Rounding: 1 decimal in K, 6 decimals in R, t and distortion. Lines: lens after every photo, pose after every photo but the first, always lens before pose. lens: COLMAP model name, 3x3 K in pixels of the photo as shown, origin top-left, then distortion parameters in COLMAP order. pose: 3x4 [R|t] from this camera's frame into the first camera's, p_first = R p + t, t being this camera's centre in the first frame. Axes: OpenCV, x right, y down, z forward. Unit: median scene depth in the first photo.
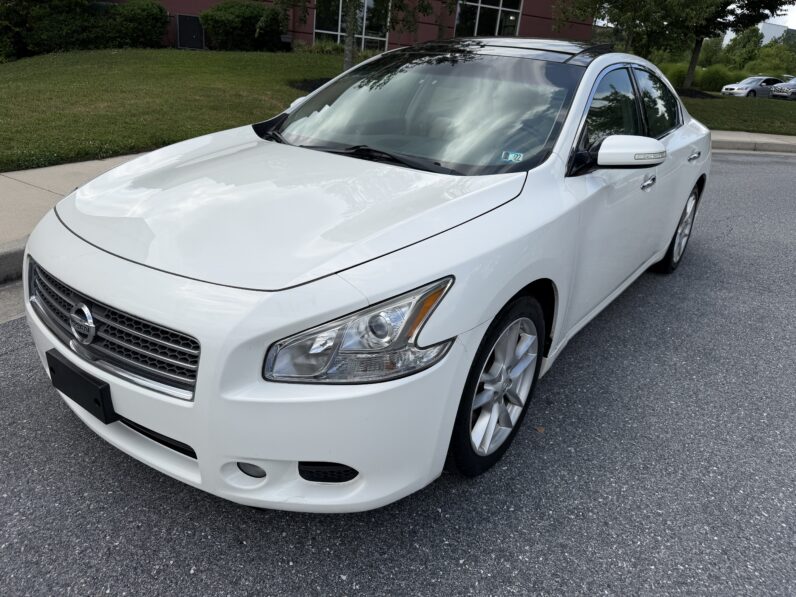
lens RADIAL K [[563.8, 0, 394.3], [0, 563.8, 297.0], [0, 0, 1]] dist [0.018595, -0.030303]
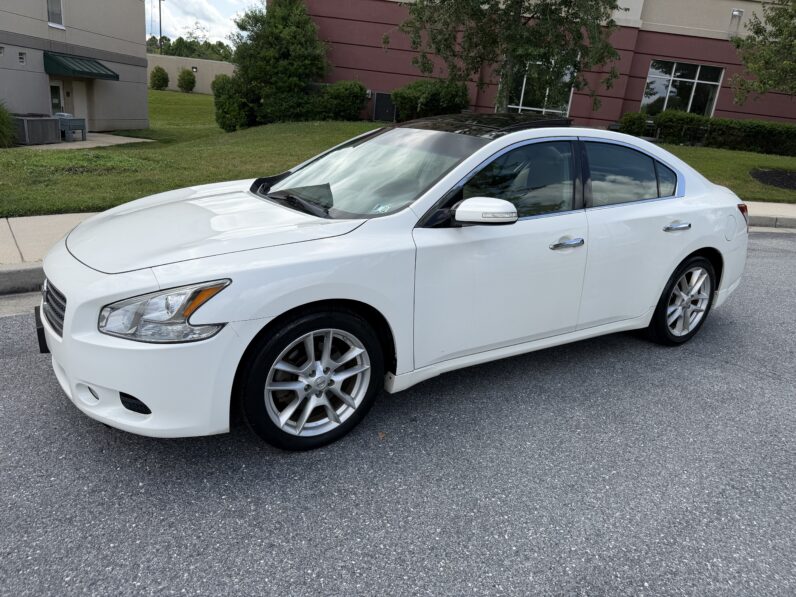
lens RADIAL K [[563.8, 0, 394.3], [0, 563.8, 297.0], [0, 0, 1]] dist [0.018595, -0.030303]
pose [[0.935677, 0.106980, -0.336248, 0.192699], [-0.143777, 0.985828, -0.086437, 0.014312], [0.322236, 0.129222, 0.937798, -0.036276]]
